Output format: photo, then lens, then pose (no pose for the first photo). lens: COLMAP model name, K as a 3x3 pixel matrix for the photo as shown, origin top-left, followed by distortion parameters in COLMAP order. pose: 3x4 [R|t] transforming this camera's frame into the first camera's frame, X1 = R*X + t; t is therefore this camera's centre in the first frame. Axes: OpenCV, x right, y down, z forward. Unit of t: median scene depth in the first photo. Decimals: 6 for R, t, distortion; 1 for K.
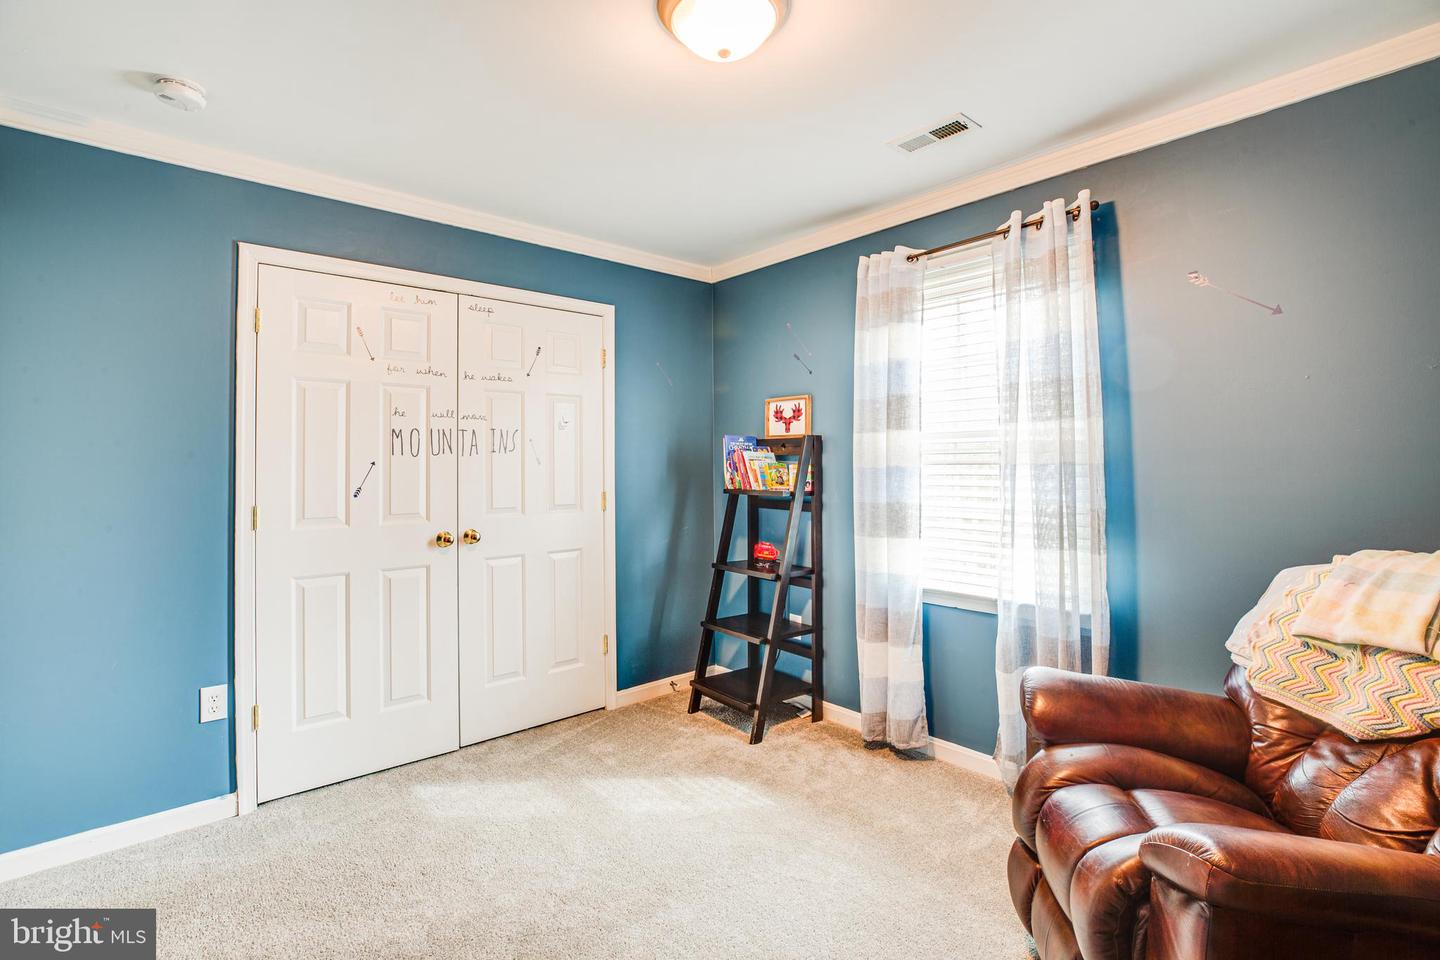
lens RADIAL K [[700.3, 0, 723.9], [0, 700.3, 467.4], [0, 0, 1]] dist [-0.001275, -0.000072]
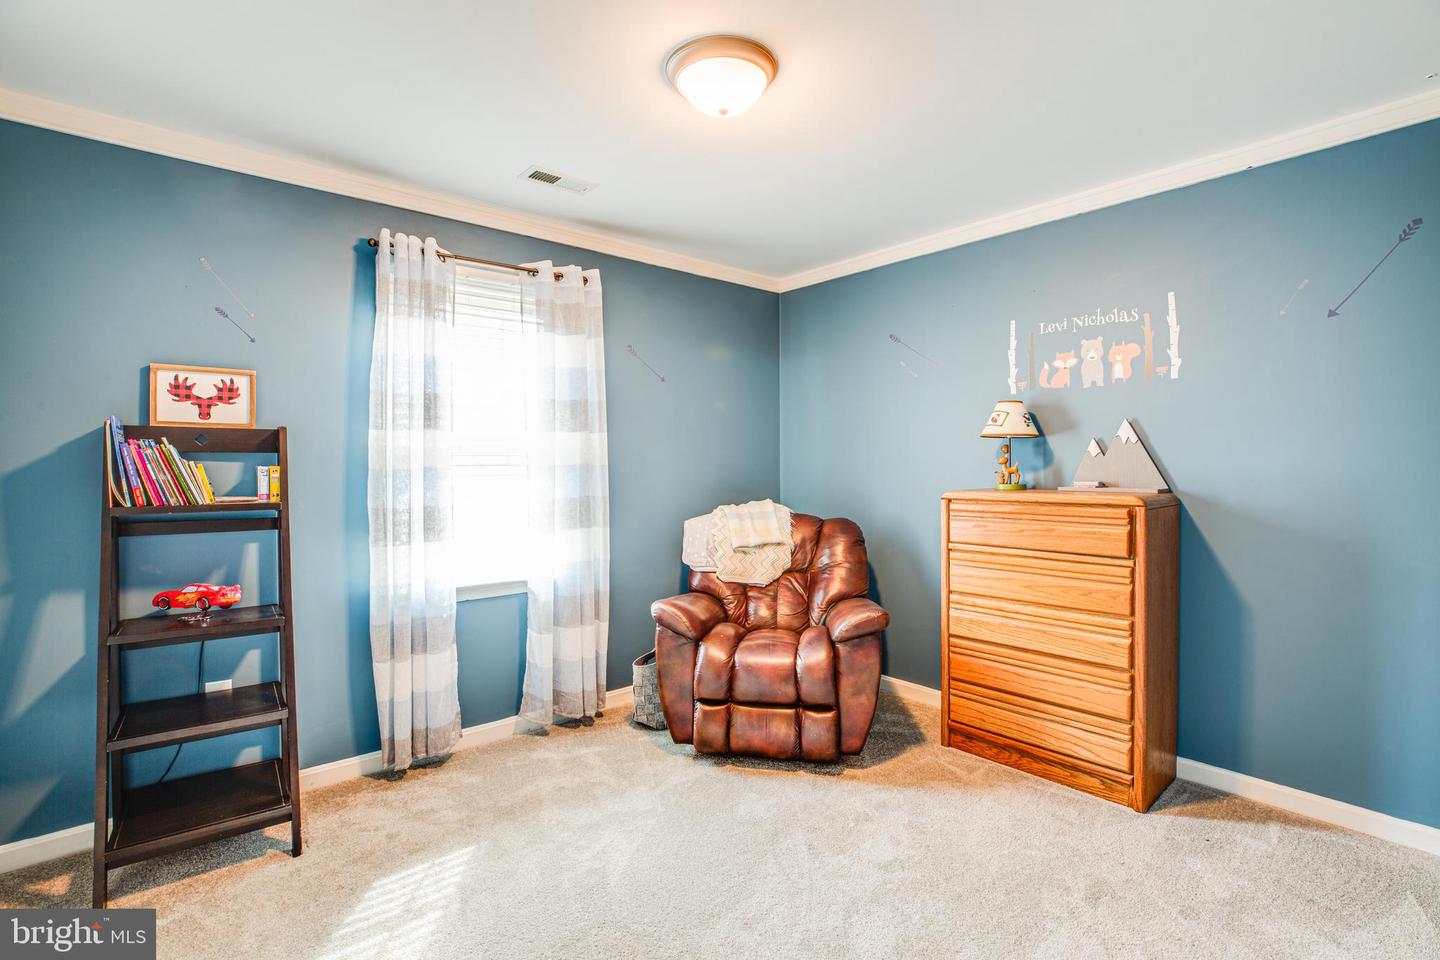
lens RADIAL K [[700.3, 0, 723.1], [0, 700.3, 477.0], [0, 0, 1]] dist [-0.001275, -0.000072]
pose [[-0.002810, -0.020620, 0.999783, -0.715326], [0.004275, 0.999778, 0.020632, -0.006654], [-0.999987, 0.004332, -0.002721, 0.601273]]
